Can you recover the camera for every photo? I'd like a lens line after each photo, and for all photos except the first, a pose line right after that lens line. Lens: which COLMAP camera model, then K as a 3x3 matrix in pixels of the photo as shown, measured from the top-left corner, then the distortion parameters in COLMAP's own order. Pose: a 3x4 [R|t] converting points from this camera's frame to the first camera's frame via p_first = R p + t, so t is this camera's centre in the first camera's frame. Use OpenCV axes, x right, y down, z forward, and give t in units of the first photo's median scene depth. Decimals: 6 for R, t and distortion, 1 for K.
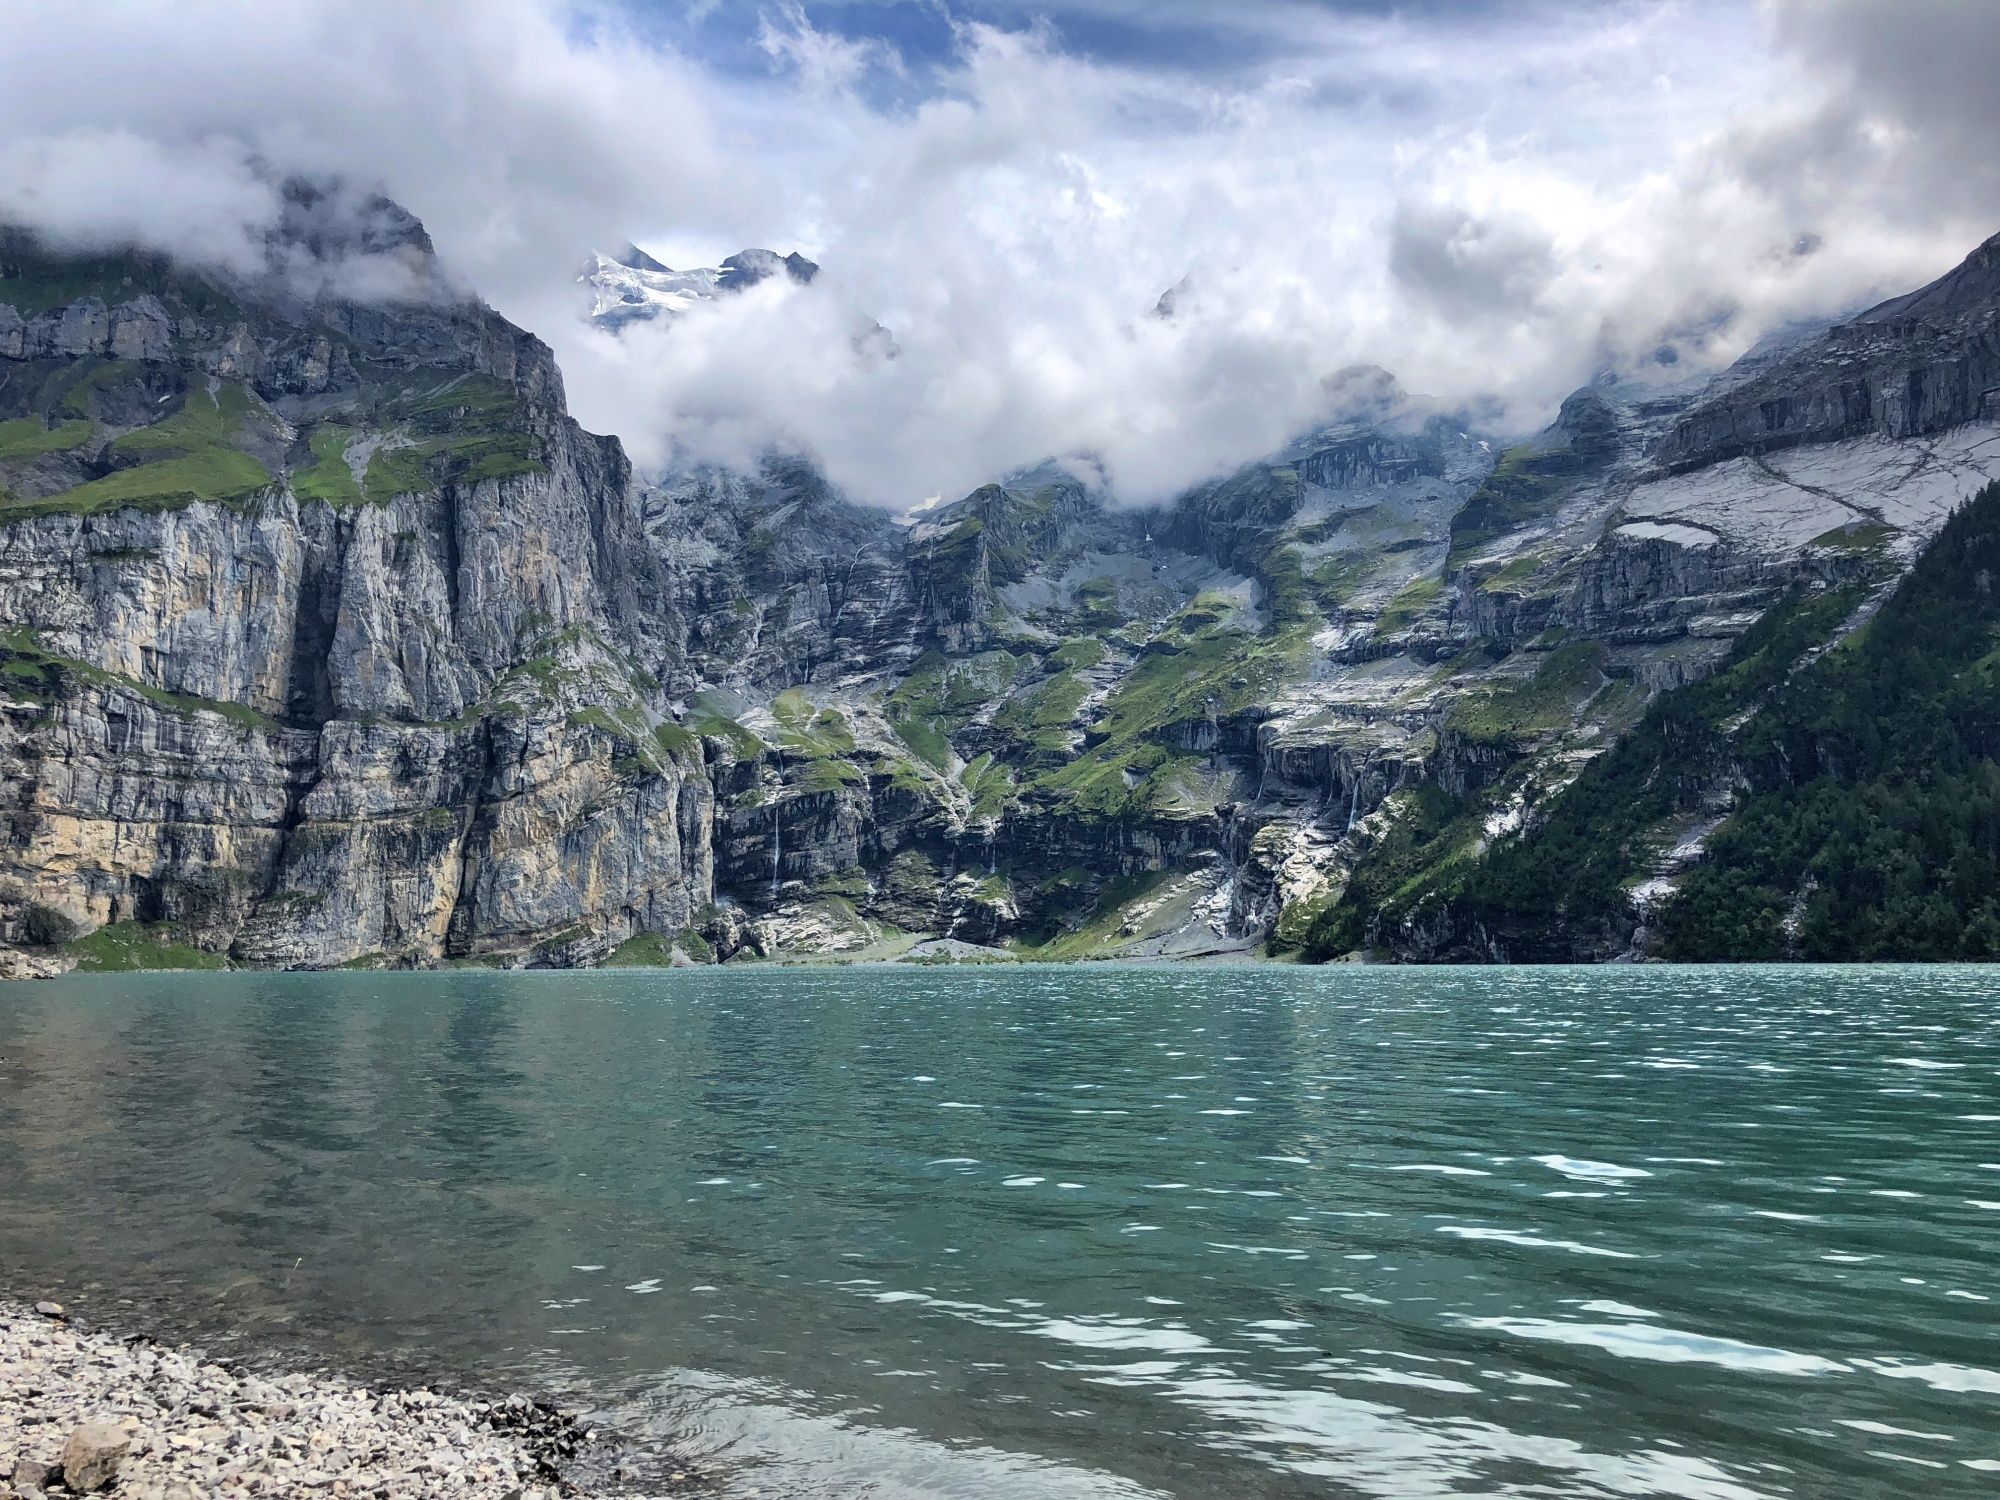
lens RADIAL K [[1623.5, 0, 1010.0], [0, 1623.5, 761.1], [0, 0, 1]] dist [0.030266, -0.010118]
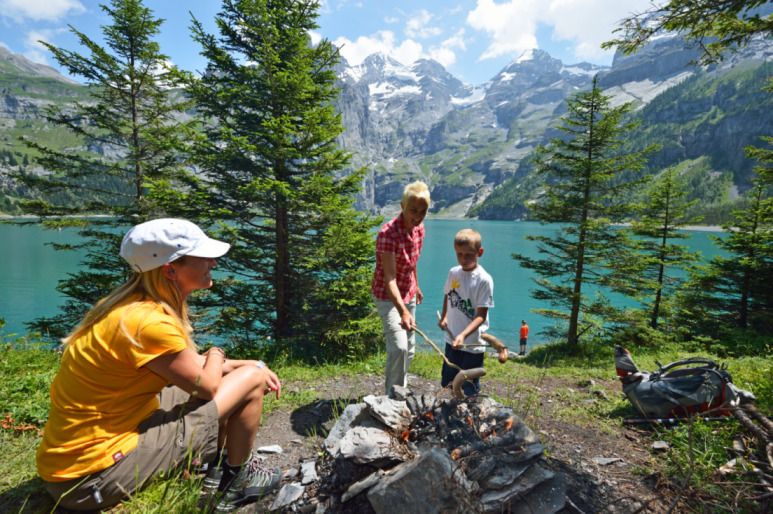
lens RADIAL K [[324.7, 0, 388.2], [0, 324.7, 257.0], [0, 0, 1]] dist [-0.013416, 0.000007]
pose [[0.949773, 0.056293, -0.307836, 0.163686], [0.020340, 0.970504, 0.240227, 0.005334], [0.312279, -0.234422, 0.920613, 0.060702]]
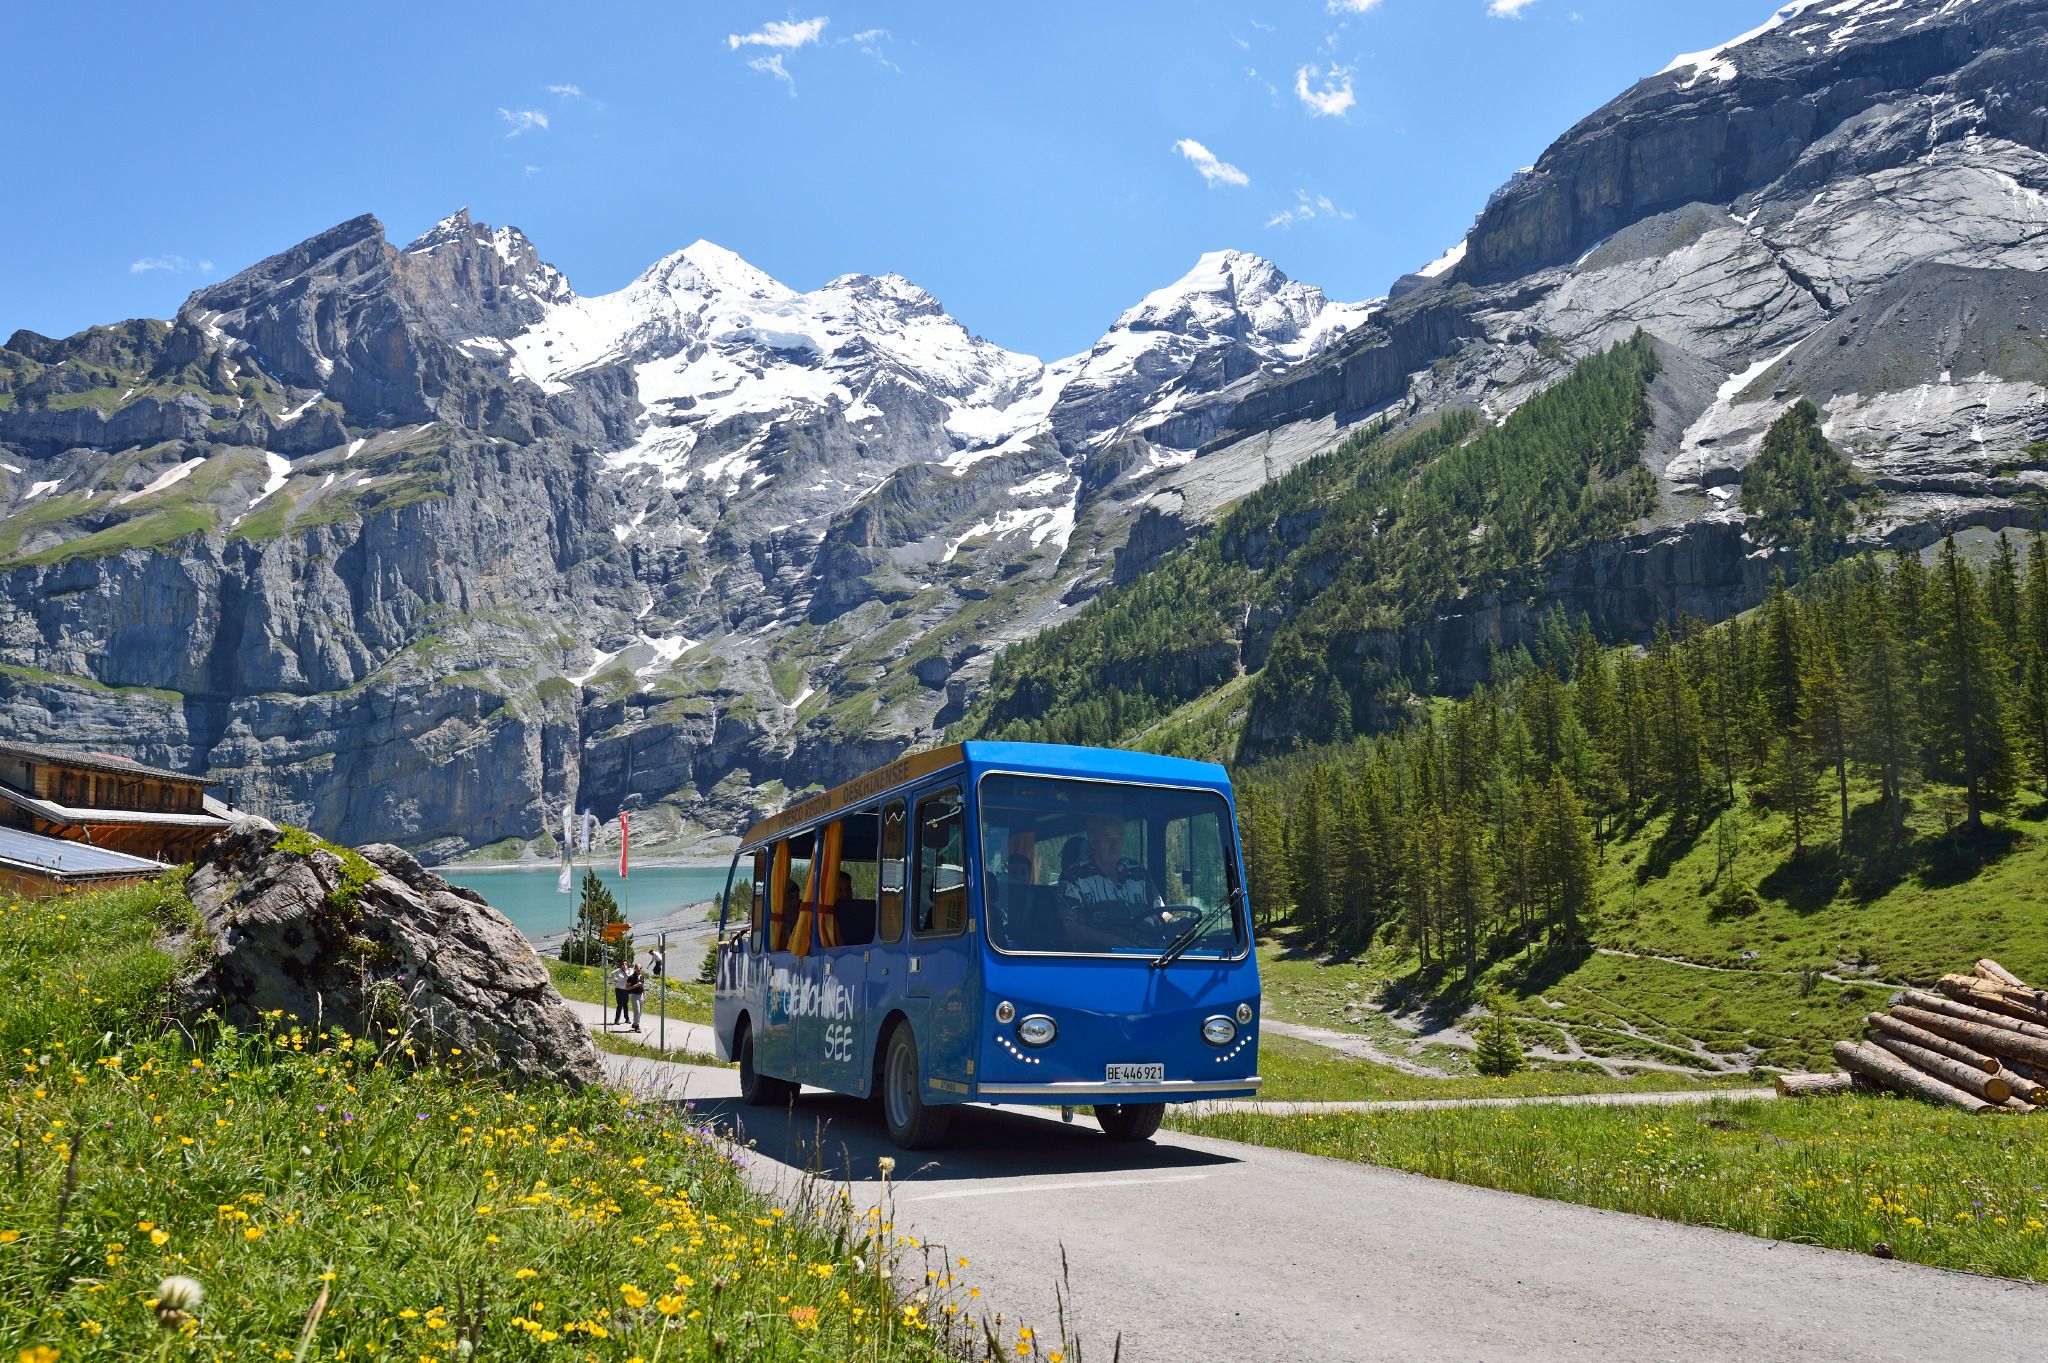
lens RADIAL K [[1367.9, 0, 1027.0], [0, 1367.9, 683.8], [0, 0, 1]] dist [-0.038138, -0.003546]
pose [[0.985361, -0.044292, -0.164624, 0.350724], [0.046747, 0.998845, 0.011070, -0.012097], [0.163944, -0.018604, 0.986294, -0.037625]]
